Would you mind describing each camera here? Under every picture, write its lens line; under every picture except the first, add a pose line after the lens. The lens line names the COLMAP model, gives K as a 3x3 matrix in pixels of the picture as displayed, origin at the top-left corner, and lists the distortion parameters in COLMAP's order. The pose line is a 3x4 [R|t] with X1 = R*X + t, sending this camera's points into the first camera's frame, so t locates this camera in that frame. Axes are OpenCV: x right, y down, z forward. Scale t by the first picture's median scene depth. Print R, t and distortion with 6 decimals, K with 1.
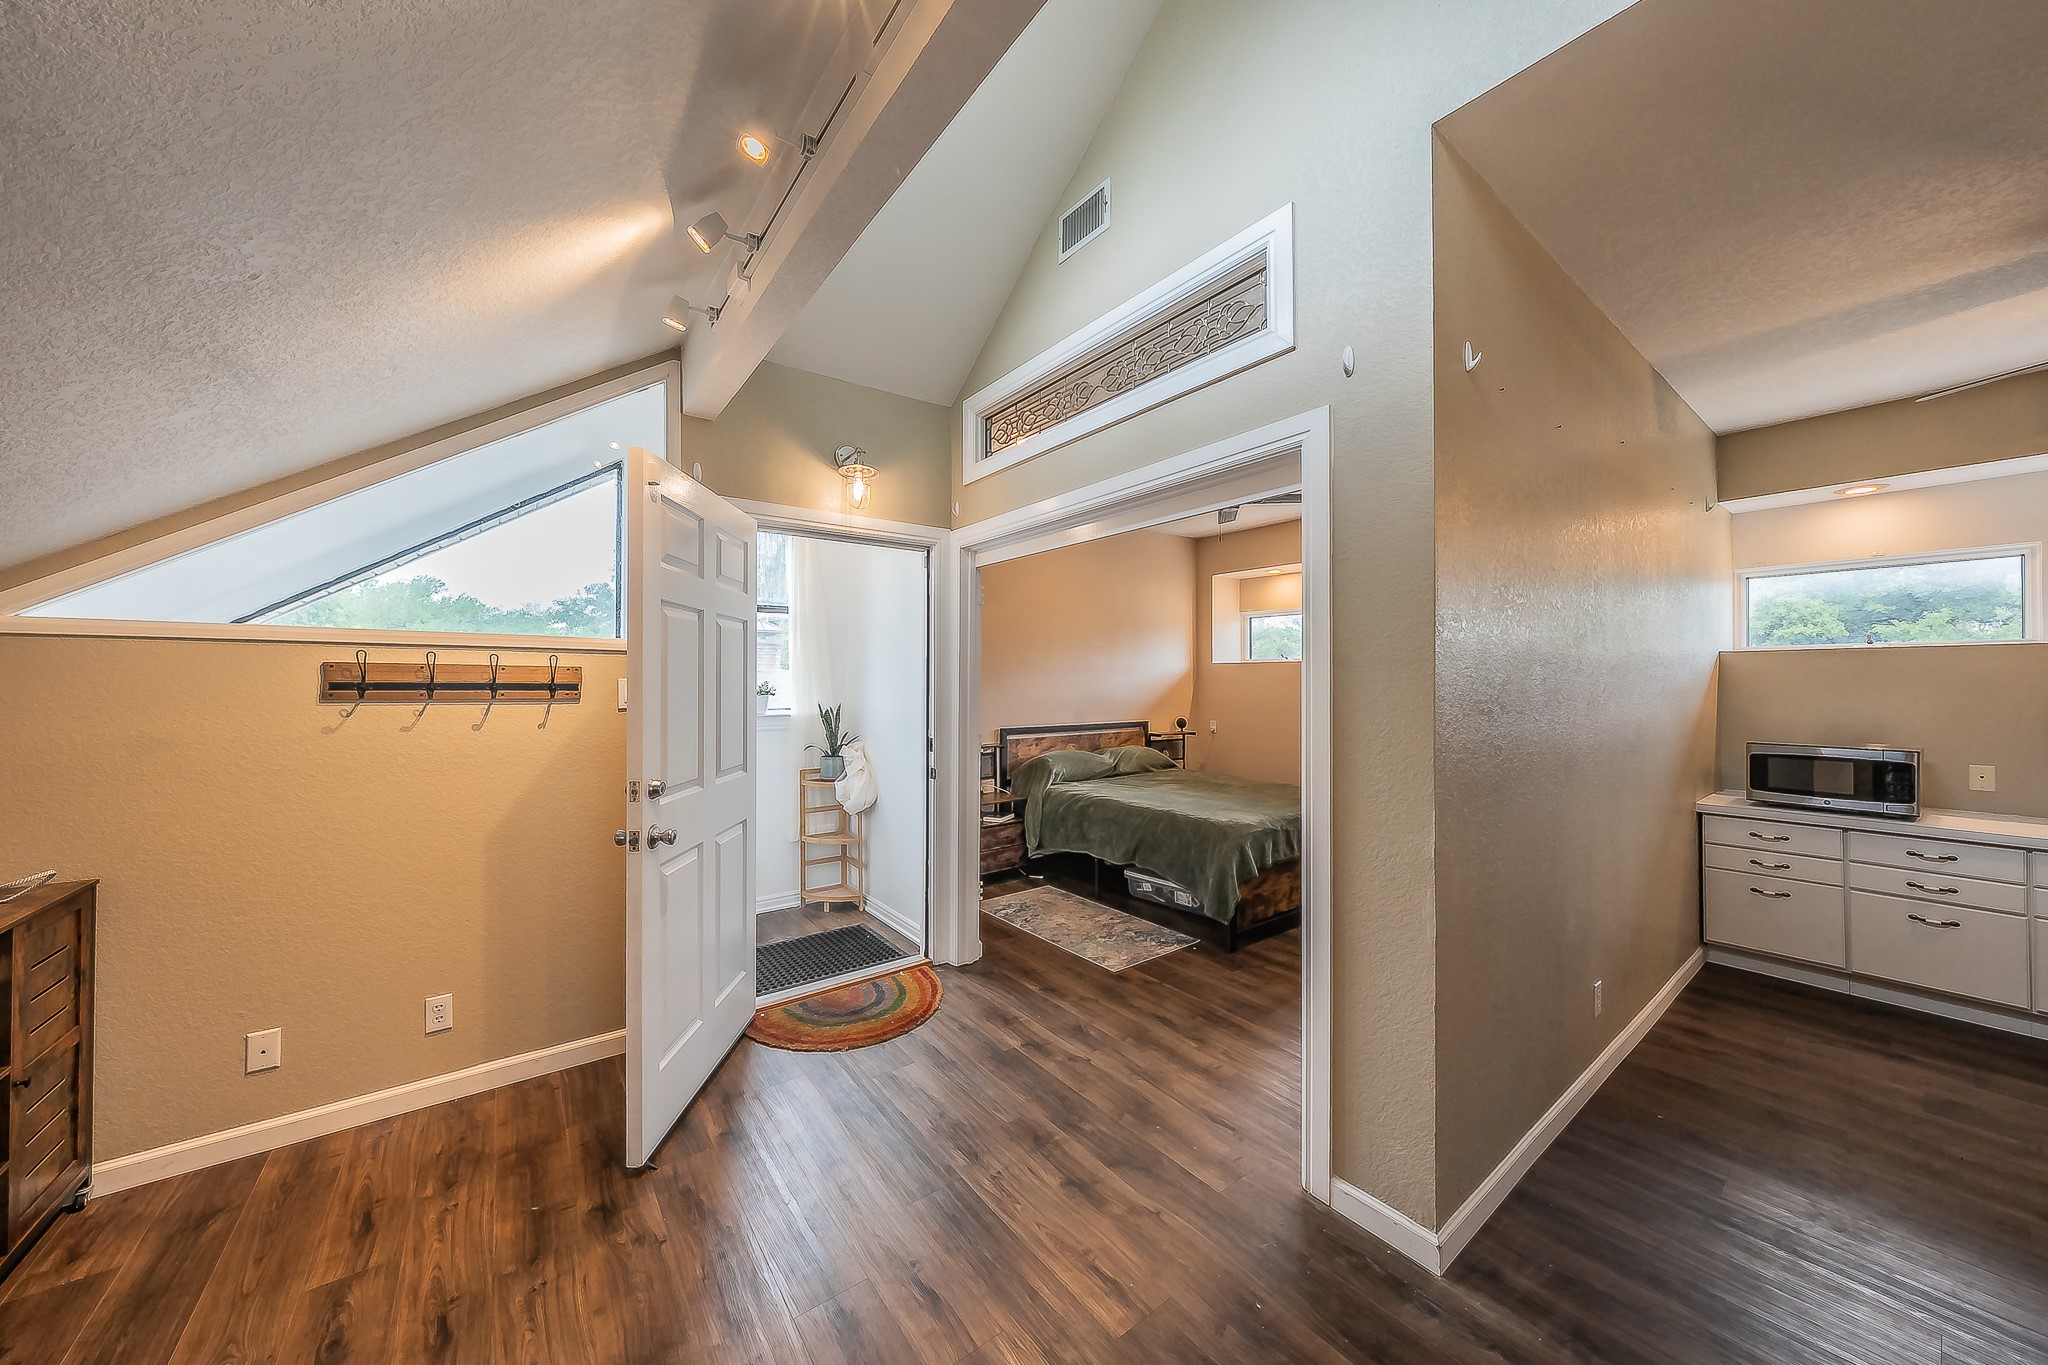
lens RADIAL K [[700.2, 0, 1024.0], [0, 700.2, 682.5], [0, 0, 1]] dist [-0.000395, -0.000001]
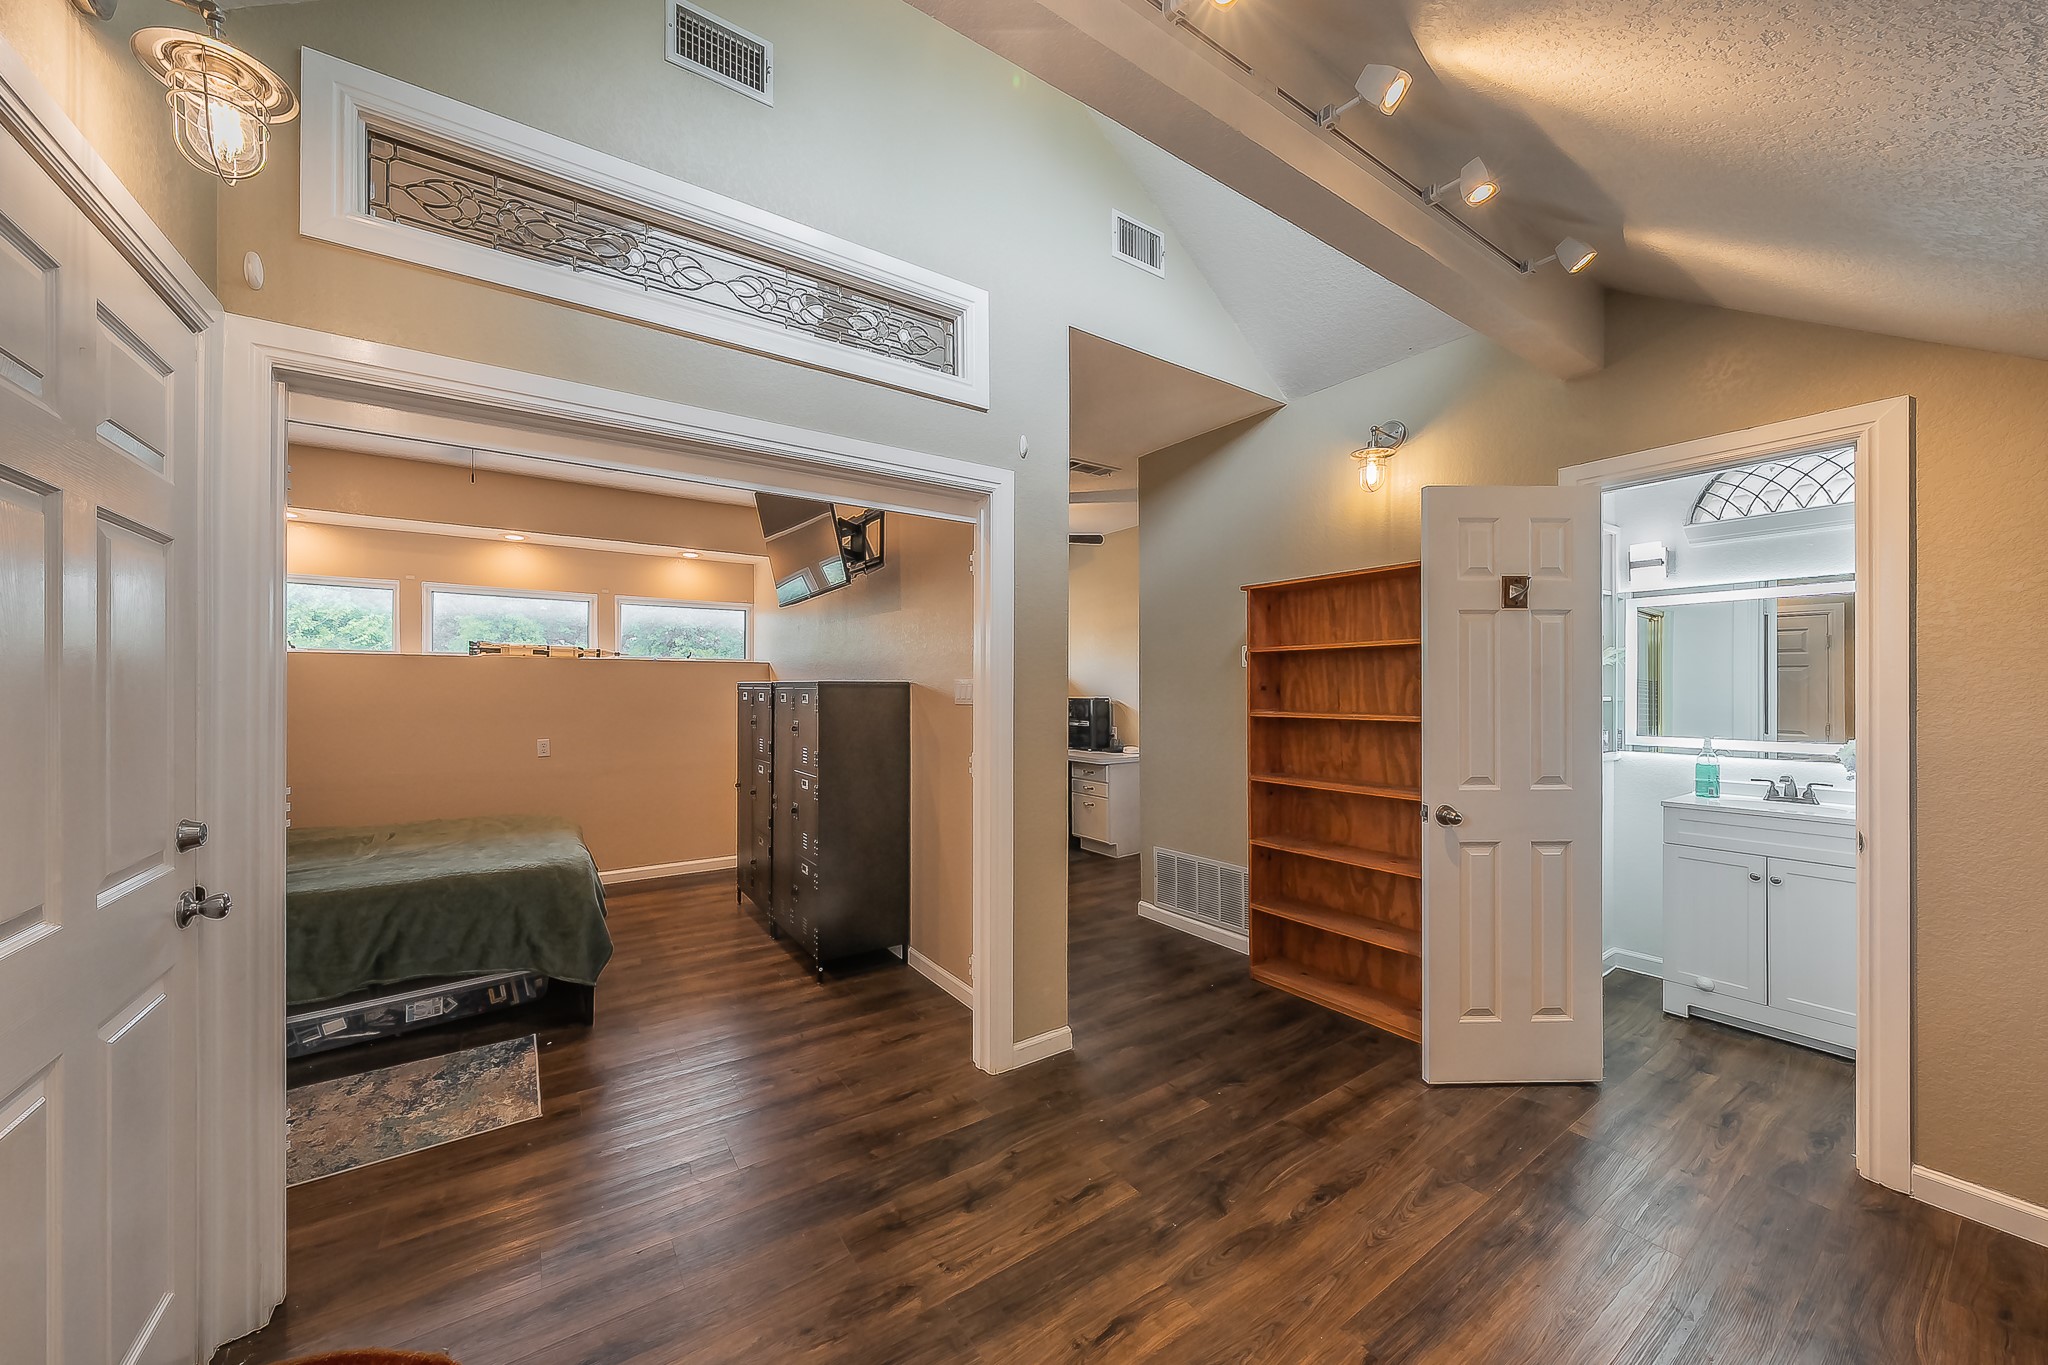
lens RADIAL K [[720.1, 0, 1015.0], [0, 720.1, 694.8], [0, 0, 1]] dist [0.000850, 0.000025]
pose [[0.048527, -0.009376, 0.998778, -0.821596], [0.000039, 0.999956, 0.009385, 0.014203], [-0.998822, -0.000416, 0.048526, 0.813662]]
